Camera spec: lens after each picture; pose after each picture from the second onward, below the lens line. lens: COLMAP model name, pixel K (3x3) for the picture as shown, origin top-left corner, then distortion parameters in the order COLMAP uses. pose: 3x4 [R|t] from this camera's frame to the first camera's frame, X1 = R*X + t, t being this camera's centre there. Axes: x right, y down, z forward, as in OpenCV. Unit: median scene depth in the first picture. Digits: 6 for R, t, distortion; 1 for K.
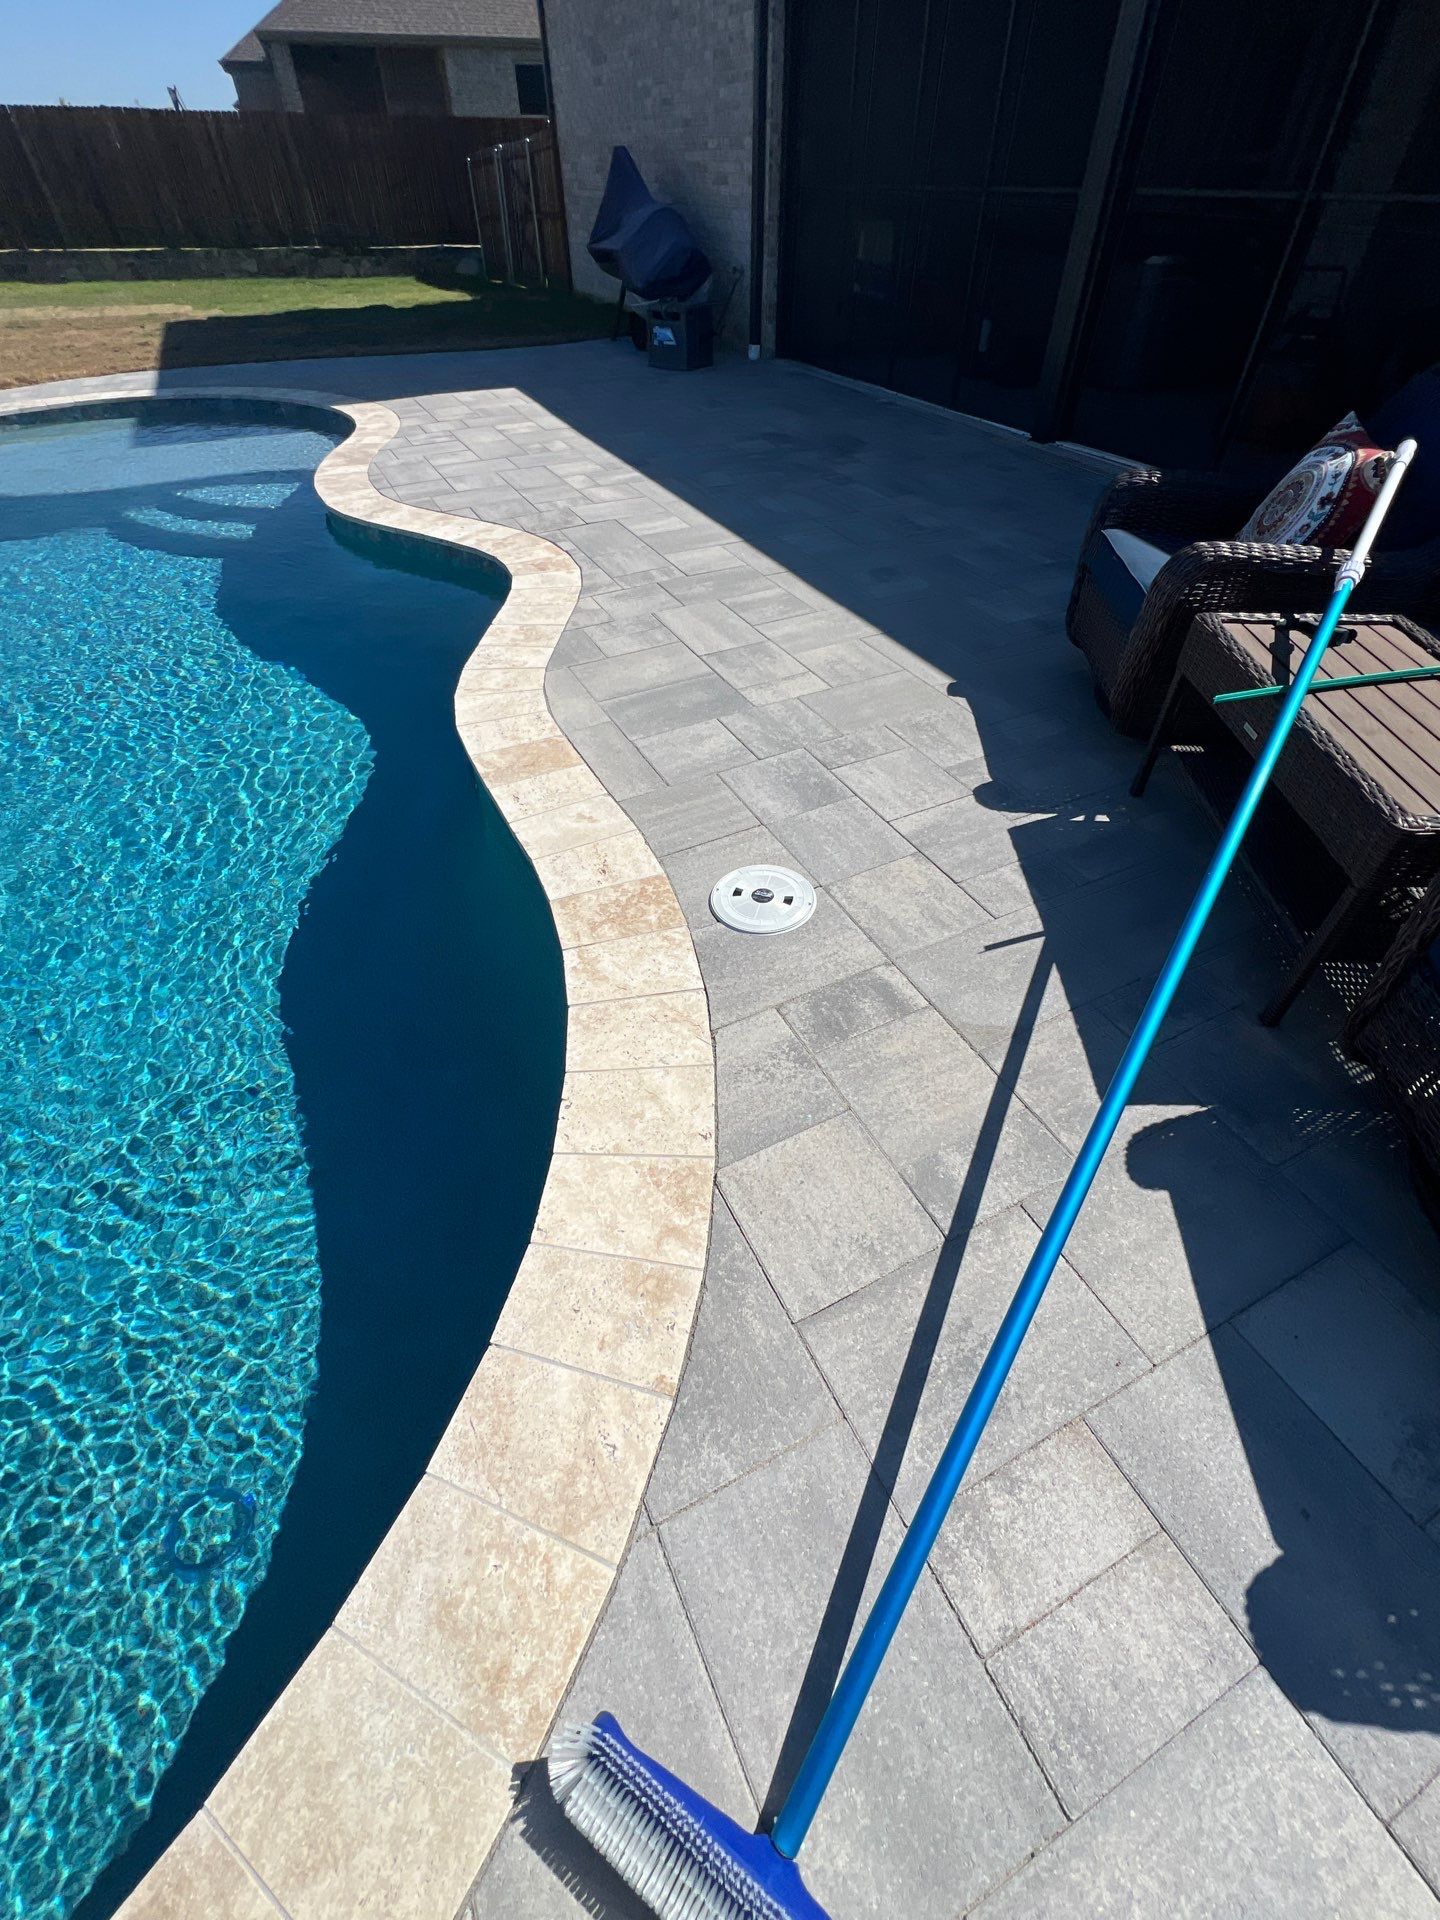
lens RADIAL K [[814.2, 0, 720.0], [0, 814.2, 960.0], [0, 0, 1]] dist [-0.003299, 0.000763]
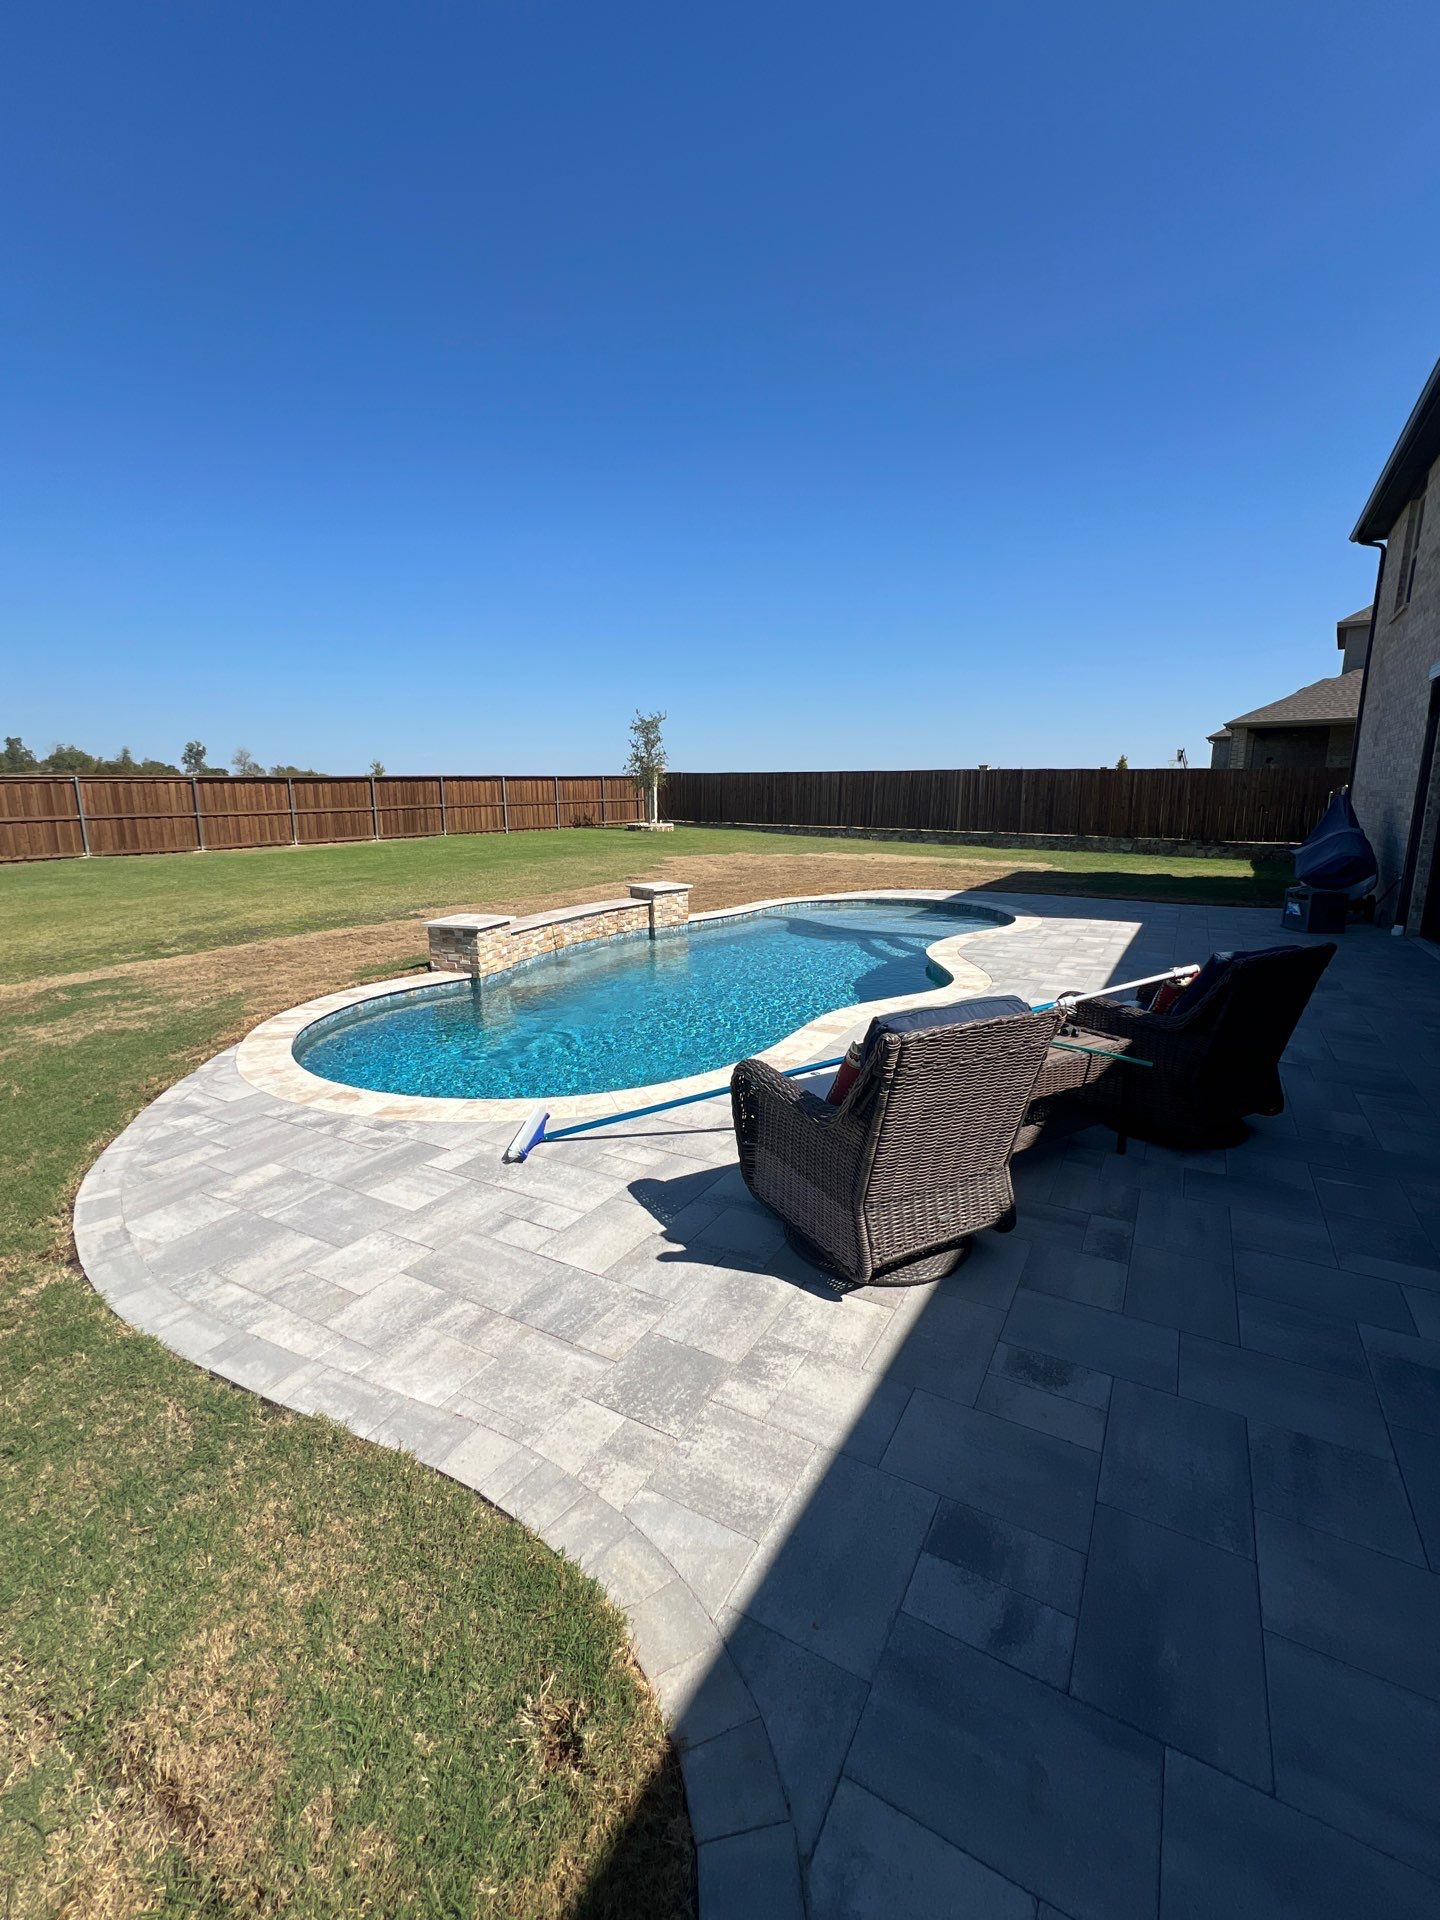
lens RADIAL K [[814.2, 0, 720.0], [0, 814.2, 960.0], [0, 0, 1]] dist [-0.003299, 0.000763]
pose [[0.555519, 0.166865, -0.814589, 0.953278], [-0.575532, 0.784226, -0.231846, 0.196942], [0.600135, 0.597616, 0.531689, -0.311438]]
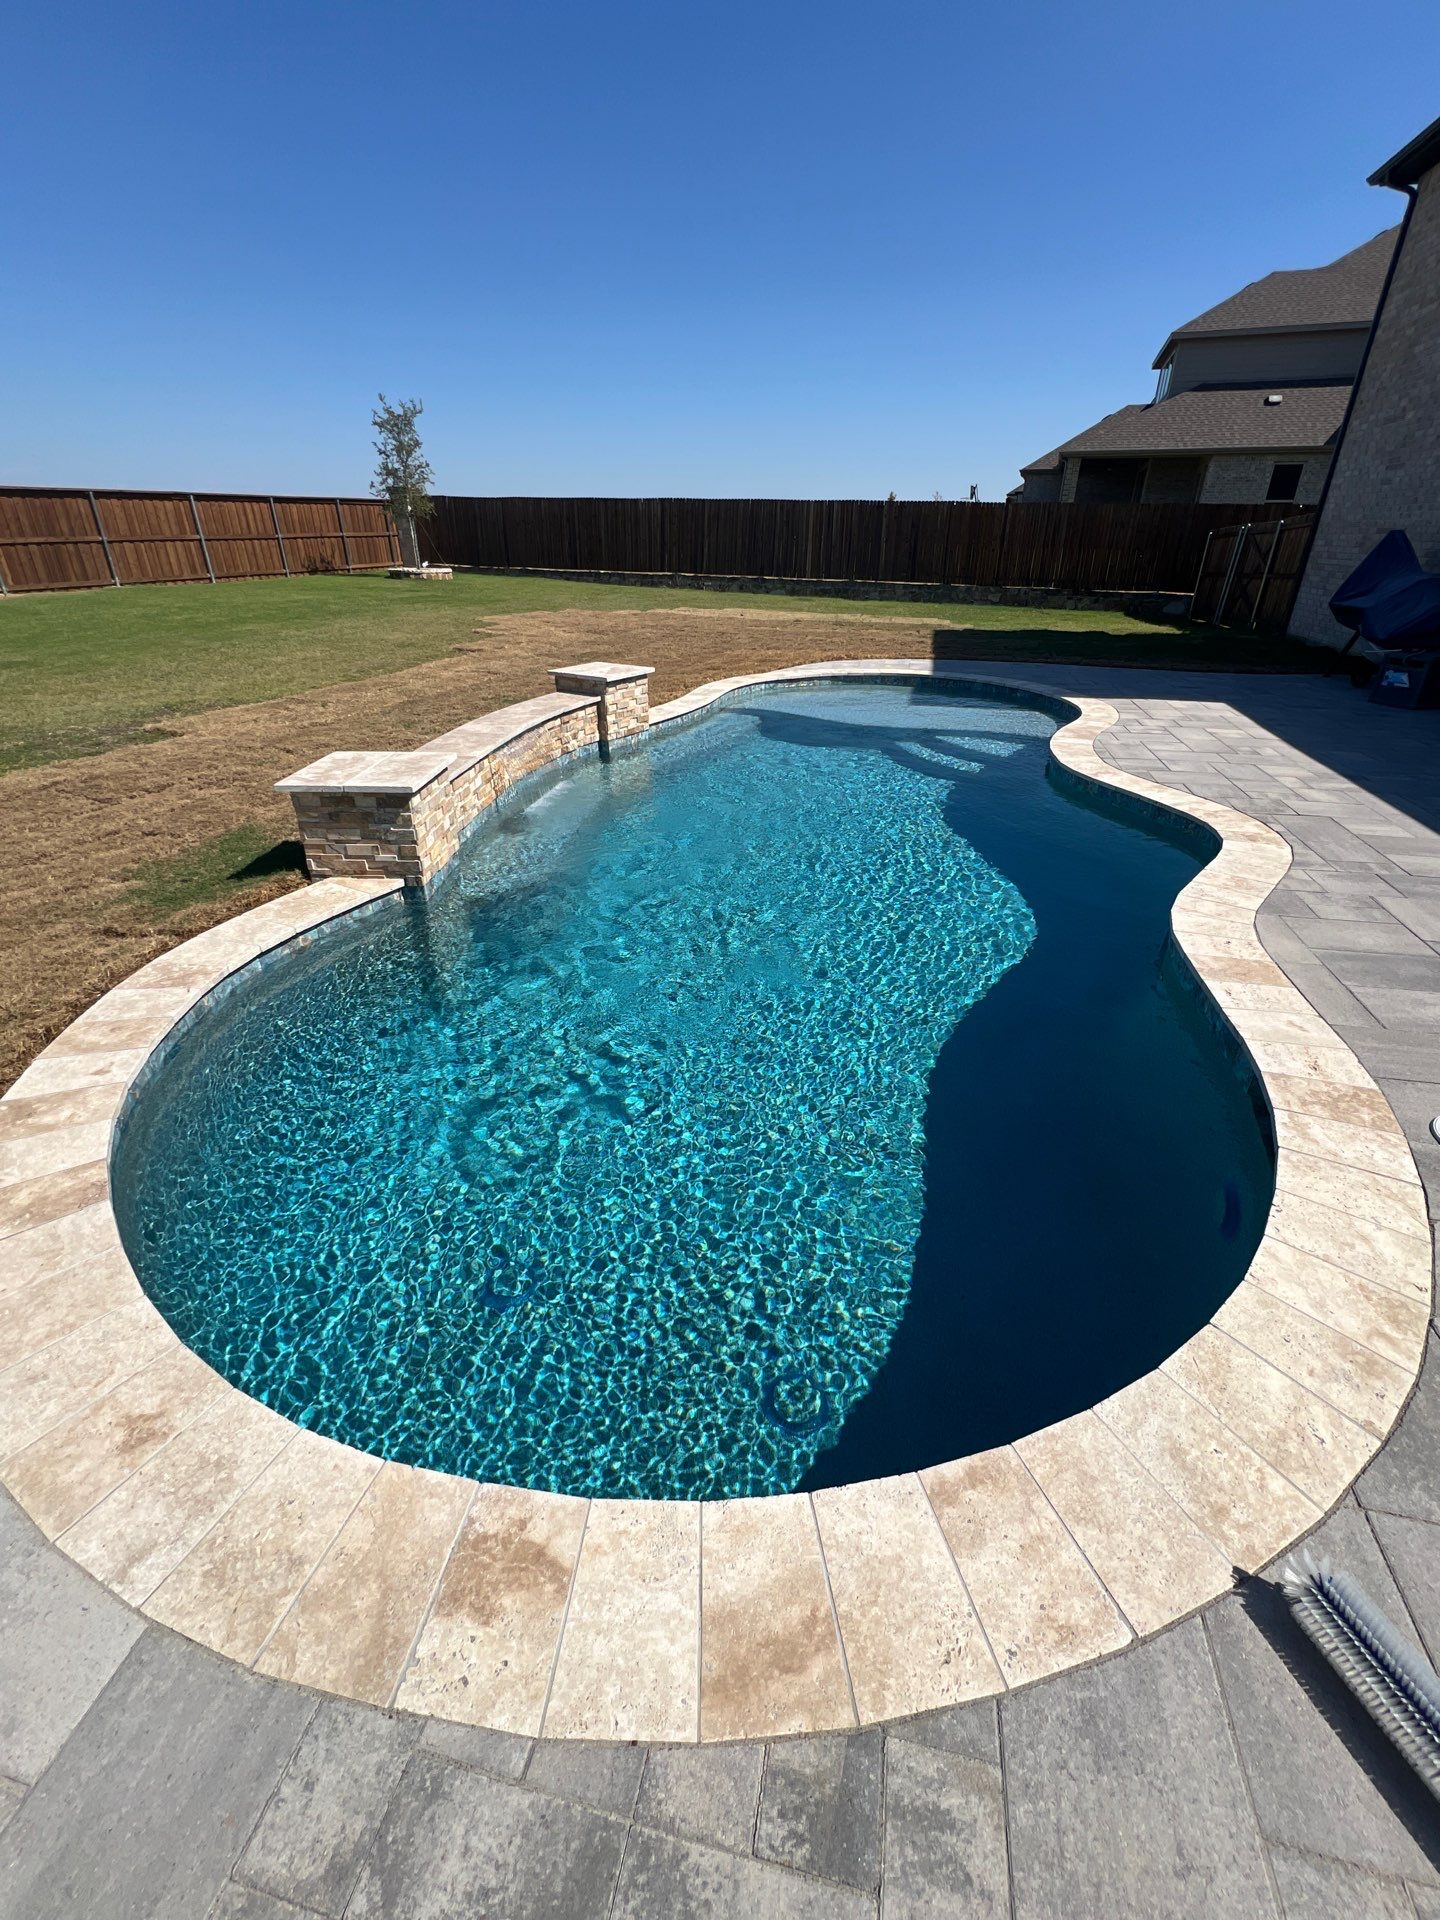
lens RADIAL K [[814.2, 0, 720.0], [0, 814.2, 960.0], [0, 0, 1]] dist [-0.003299, 0.000763]
pose [[0.777671, 0.298891, -0.553075, -0.121519], [-0.444050, 0.883912, -0.146692, 0.174729], [0.445025, 0.359671, 0.820116, -0.217857]]
